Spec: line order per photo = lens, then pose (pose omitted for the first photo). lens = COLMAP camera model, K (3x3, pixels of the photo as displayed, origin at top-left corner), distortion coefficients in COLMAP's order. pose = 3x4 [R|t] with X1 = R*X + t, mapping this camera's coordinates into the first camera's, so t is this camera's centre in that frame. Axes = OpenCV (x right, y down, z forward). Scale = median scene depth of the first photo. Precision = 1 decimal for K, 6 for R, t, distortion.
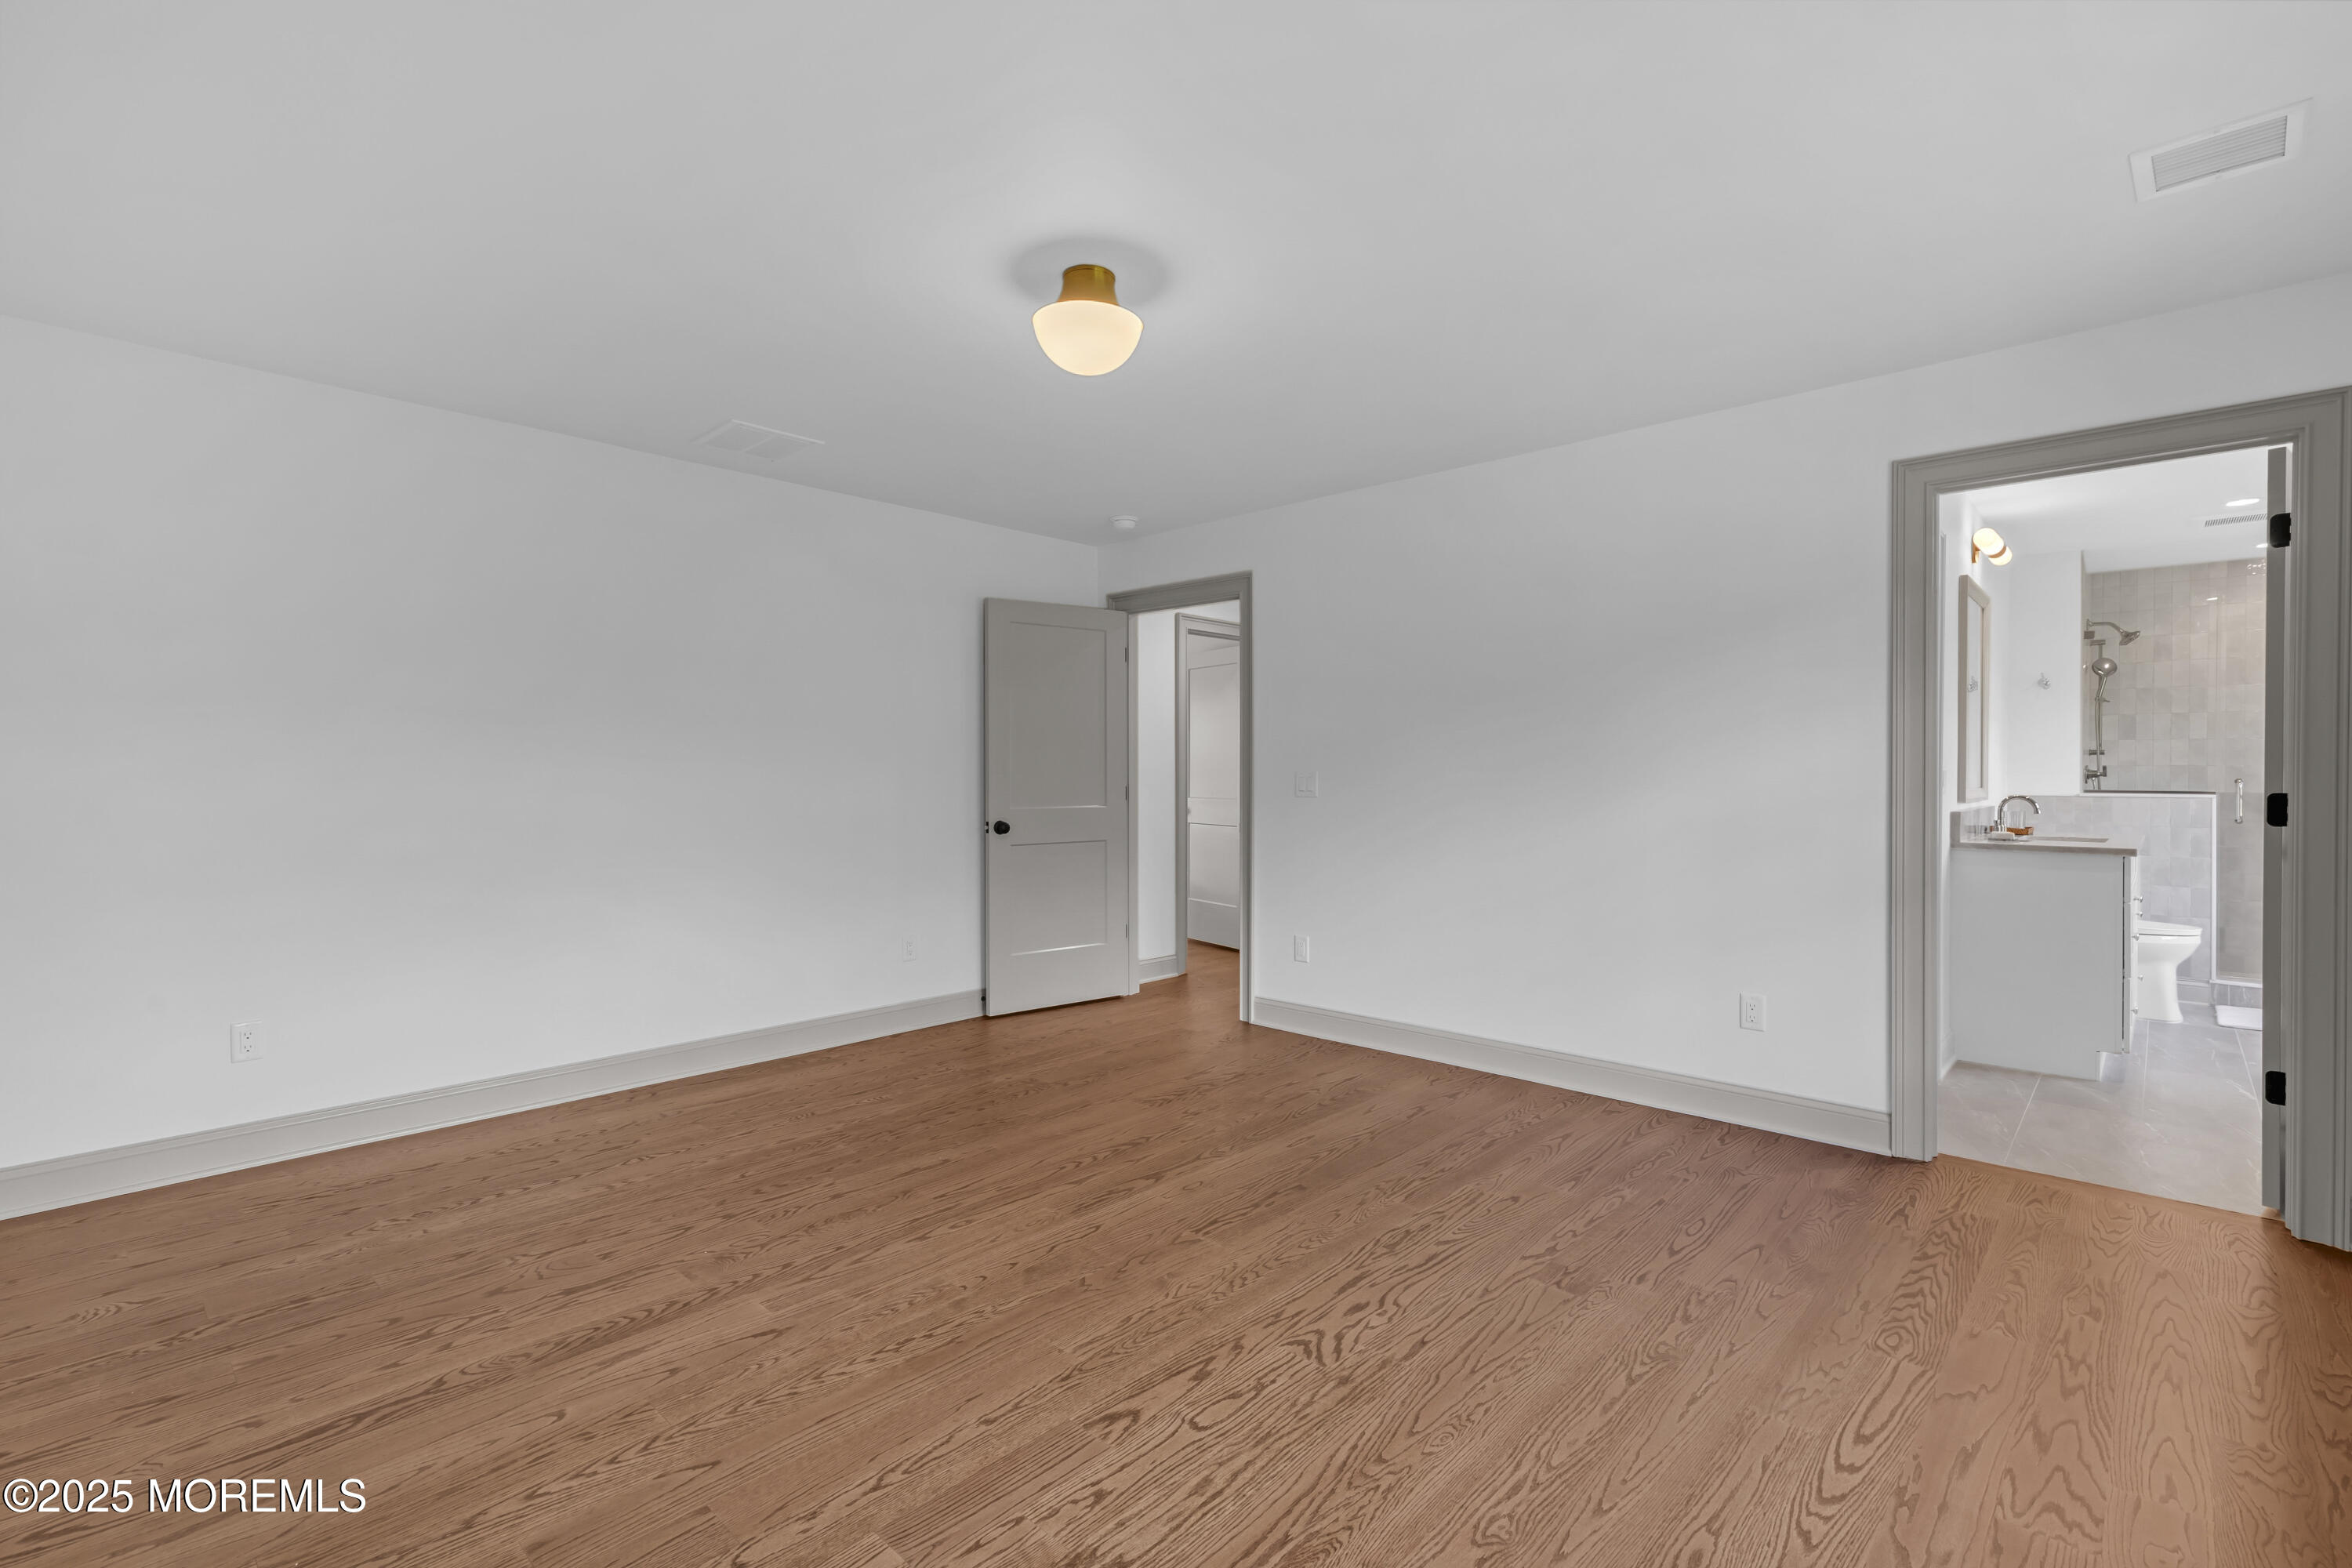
lens RADIAL K [[1051.1, 0, 1182.9], [0, 1051.1, 776.7], [0, 0, 1]] dist [0.007459, 0.000159]
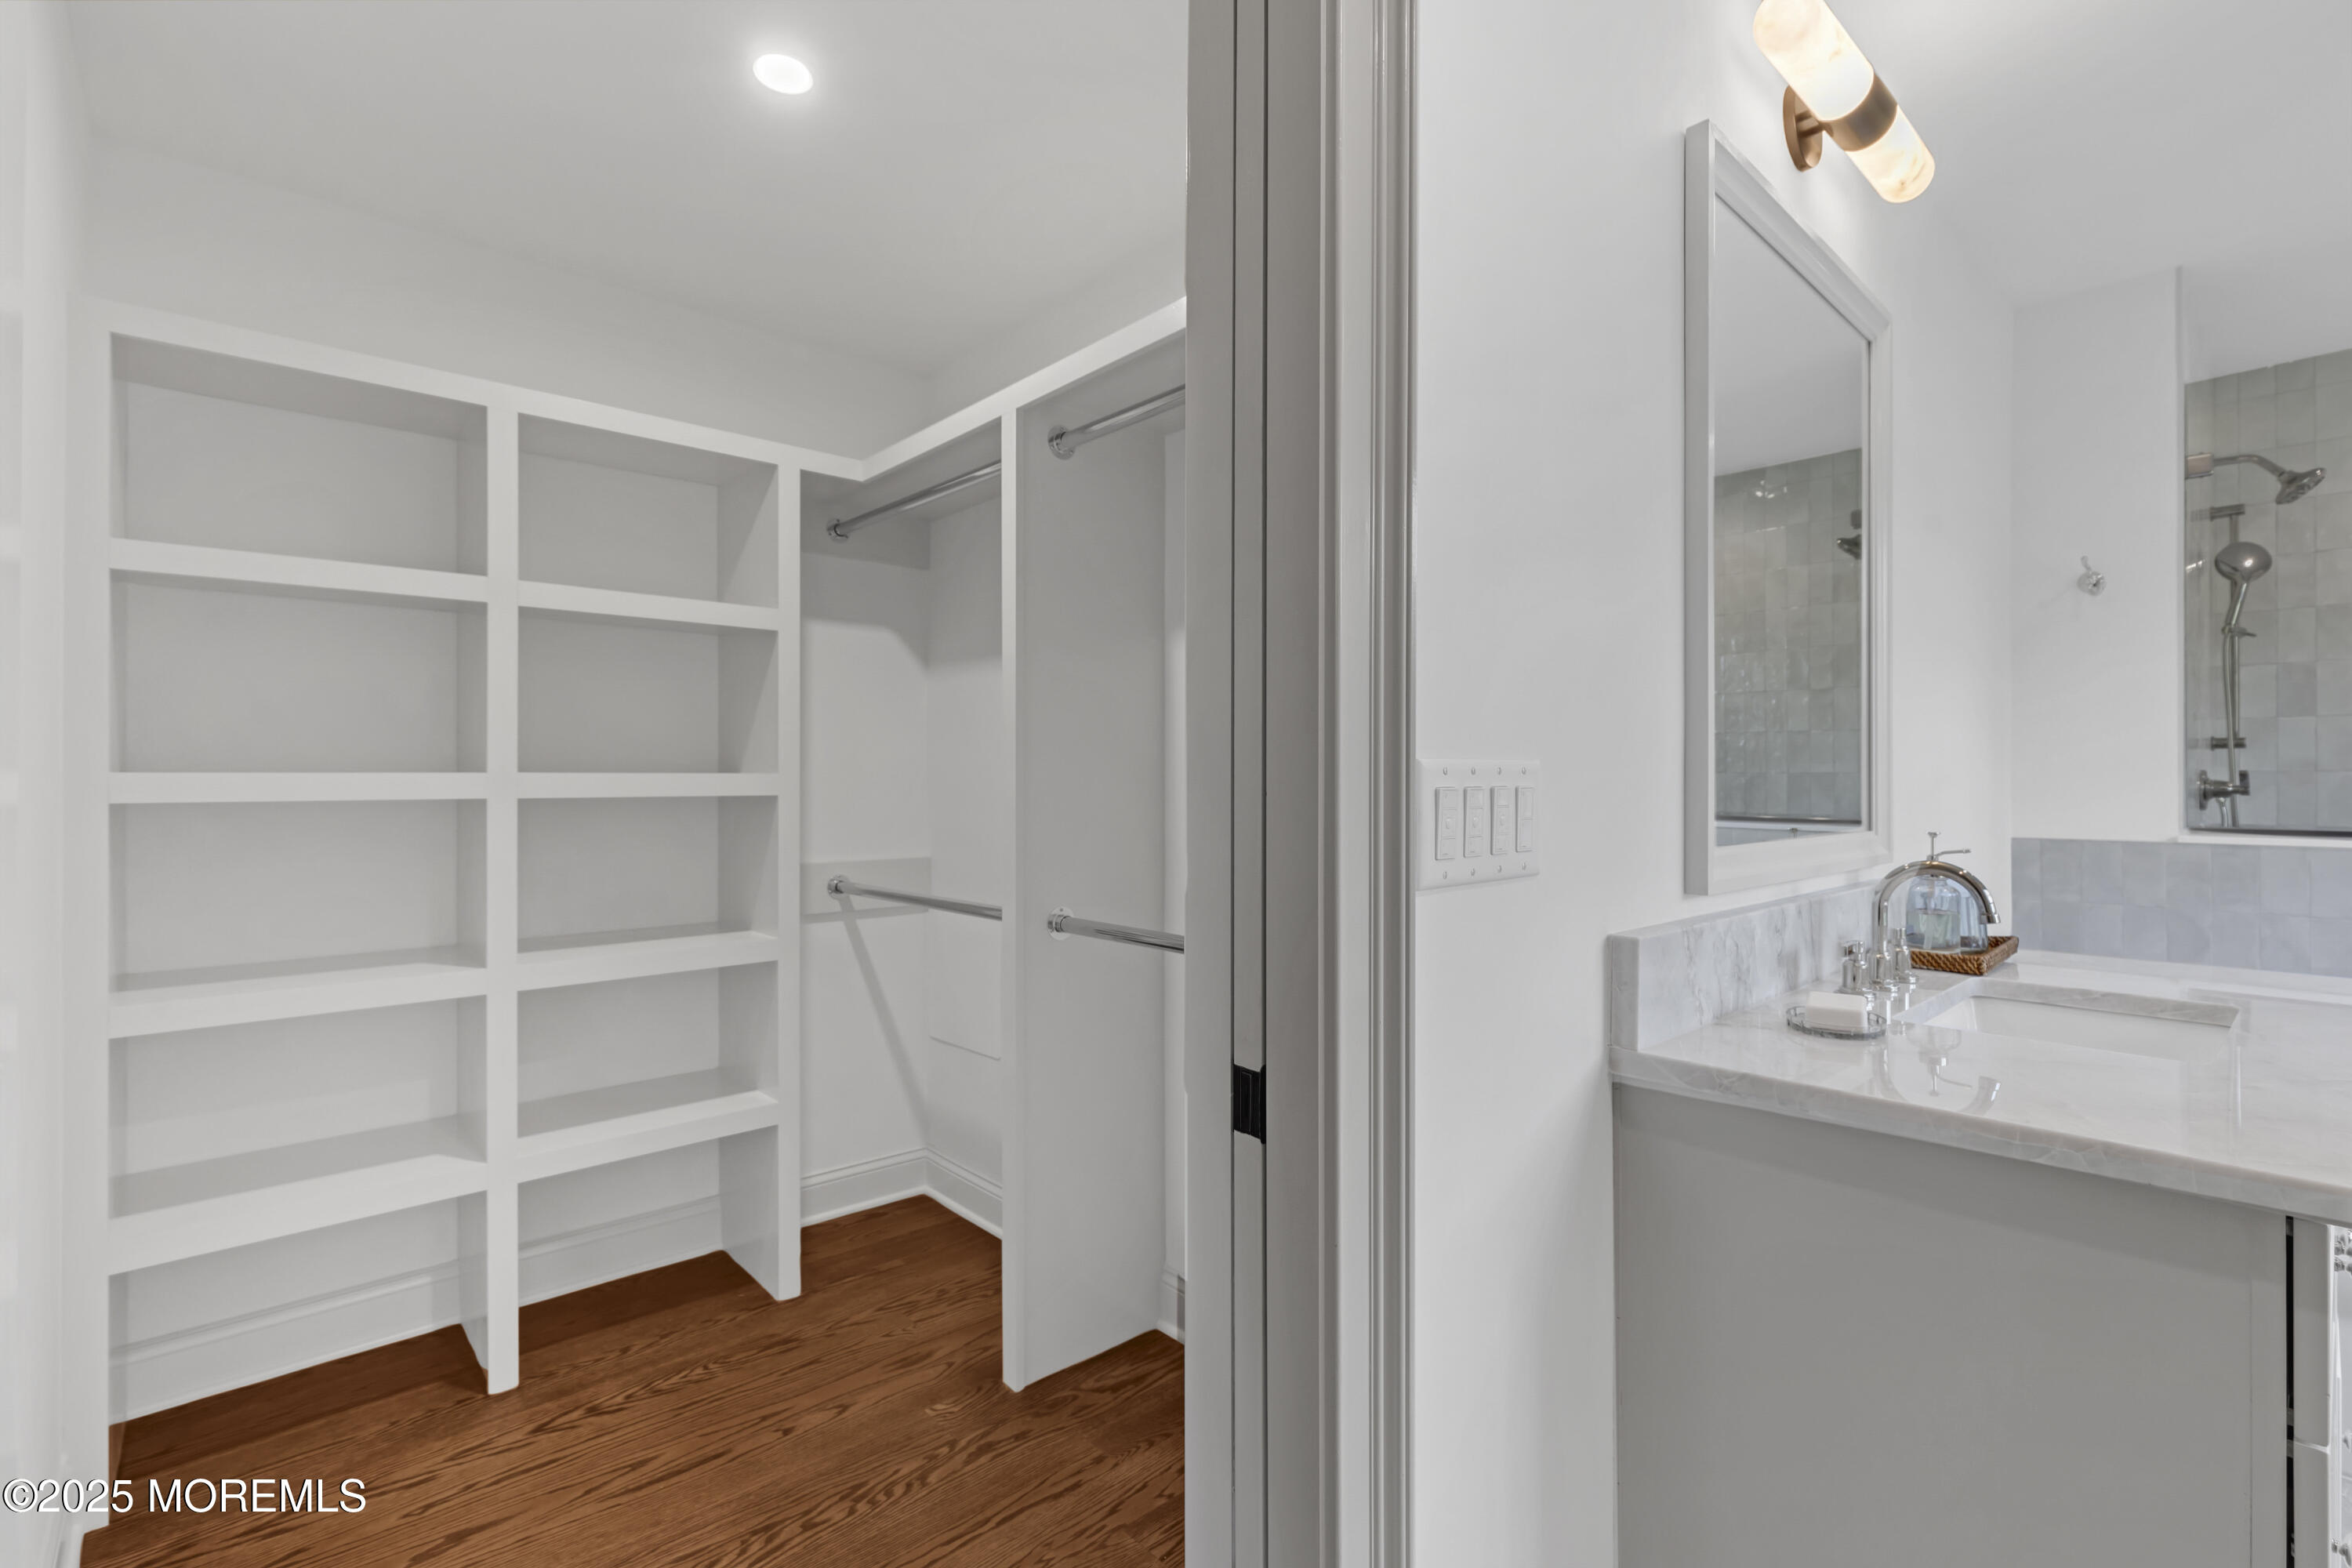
lens RADIAL K [[1046.5, 0, 1177.3], [0, 1046.5, 775.5], [0, 0, 1]] dist [-0.001209, -0.000604]
pose [[0.995796, -0.002222, -0.091568, 0.455168], [0.001173, 0.999933, -0.011507, -0.003993], [0.091587, 0.011351, 0.995732, 0.509839]]
